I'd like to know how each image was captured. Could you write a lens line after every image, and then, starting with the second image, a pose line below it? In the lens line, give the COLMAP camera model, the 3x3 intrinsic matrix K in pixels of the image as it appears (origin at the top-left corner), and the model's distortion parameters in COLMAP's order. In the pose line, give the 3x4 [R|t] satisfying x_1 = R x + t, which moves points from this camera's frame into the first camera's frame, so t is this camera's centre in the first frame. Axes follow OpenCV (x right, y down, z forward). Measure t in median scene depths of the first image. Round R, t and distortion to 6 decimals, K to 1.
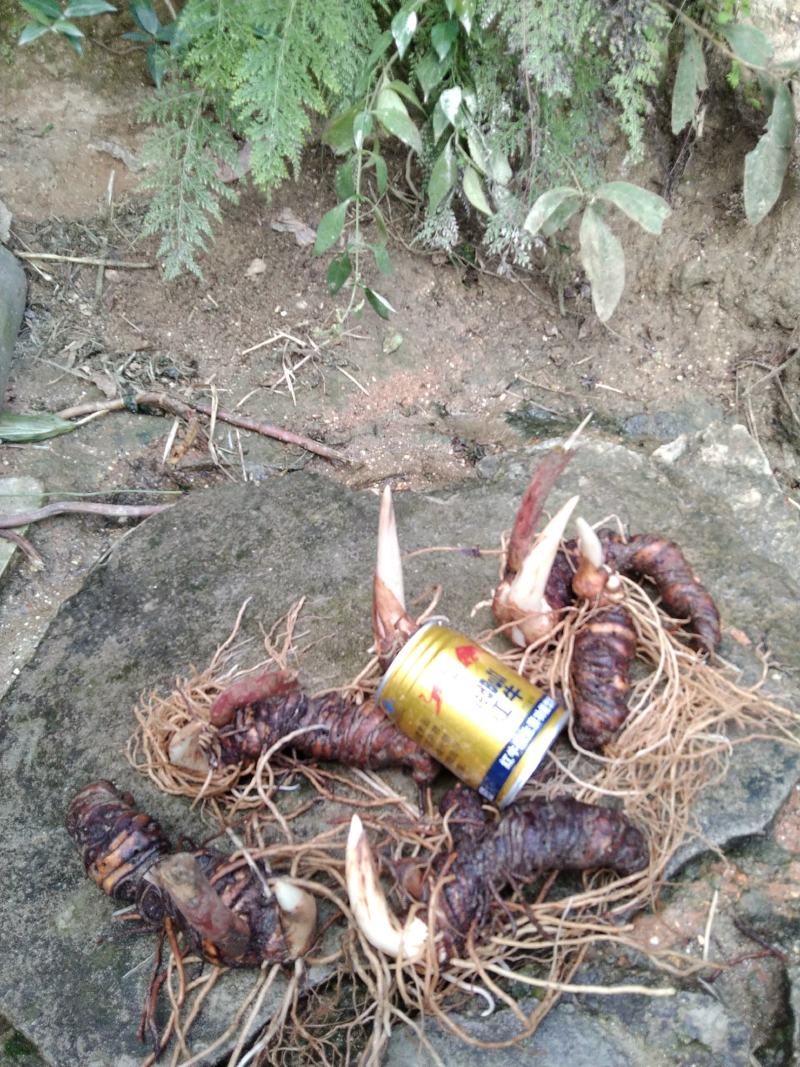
lens RADIAL K [[836.4, 0, 400.0], [0, 836.4, 533.5], [0, 0, 1]] dist [0.099834, -0.259967]
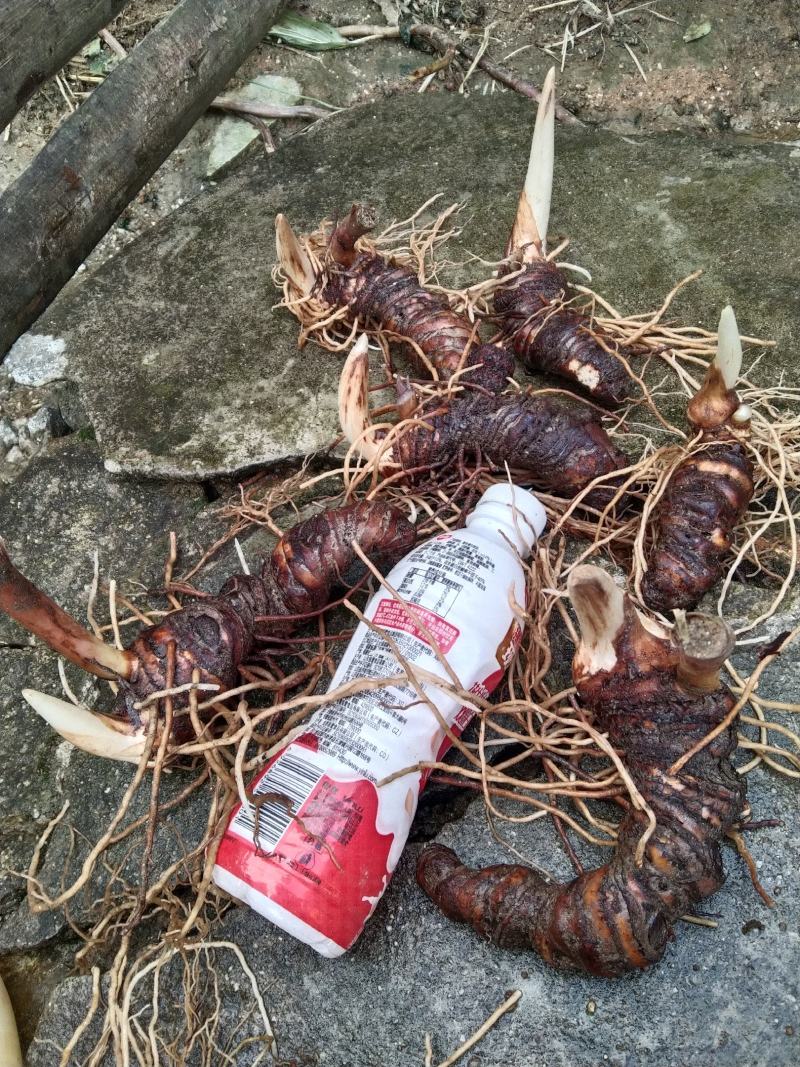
lens RADIAL K [[839.2, 0, 400.0], [0, 839.2, 533.5], [0, 0, 1]] dist [-0.014081, -0.004041]
pose [[0.889282, 0.355328, -0.287959, 0.169773], [-0.285385, 0.923107, 0.257736, 0.138719], [0.357398, -0.147020, 0.922308, -0.001677]]
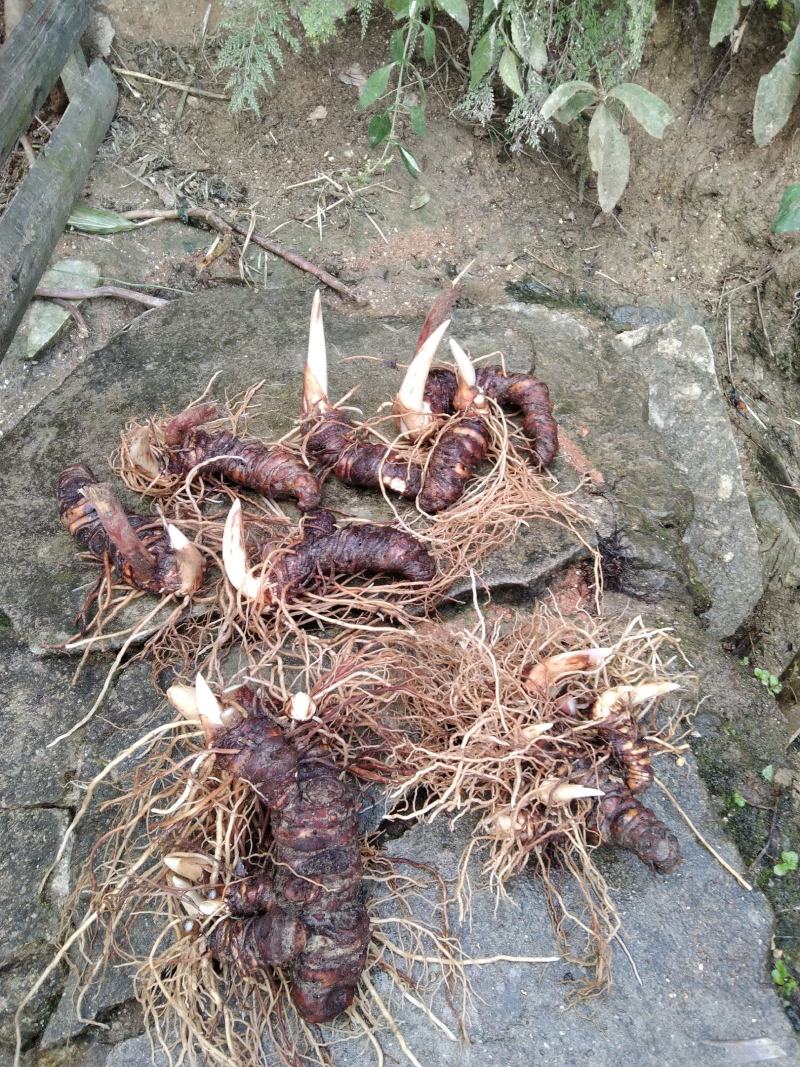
lens RADIAL K [[842.1, 0, 400.0], [0, 842.1, 533.5], [0, 0, 1]] dist [0.015408, -0.073504]
pose [[0.977753, 0.196012, -0.074685, 0.149869], [-0.184059, 0.972501, 0.142701, 0.053503], [0.100602, -0.125780, 0.986944, -0.182593]]
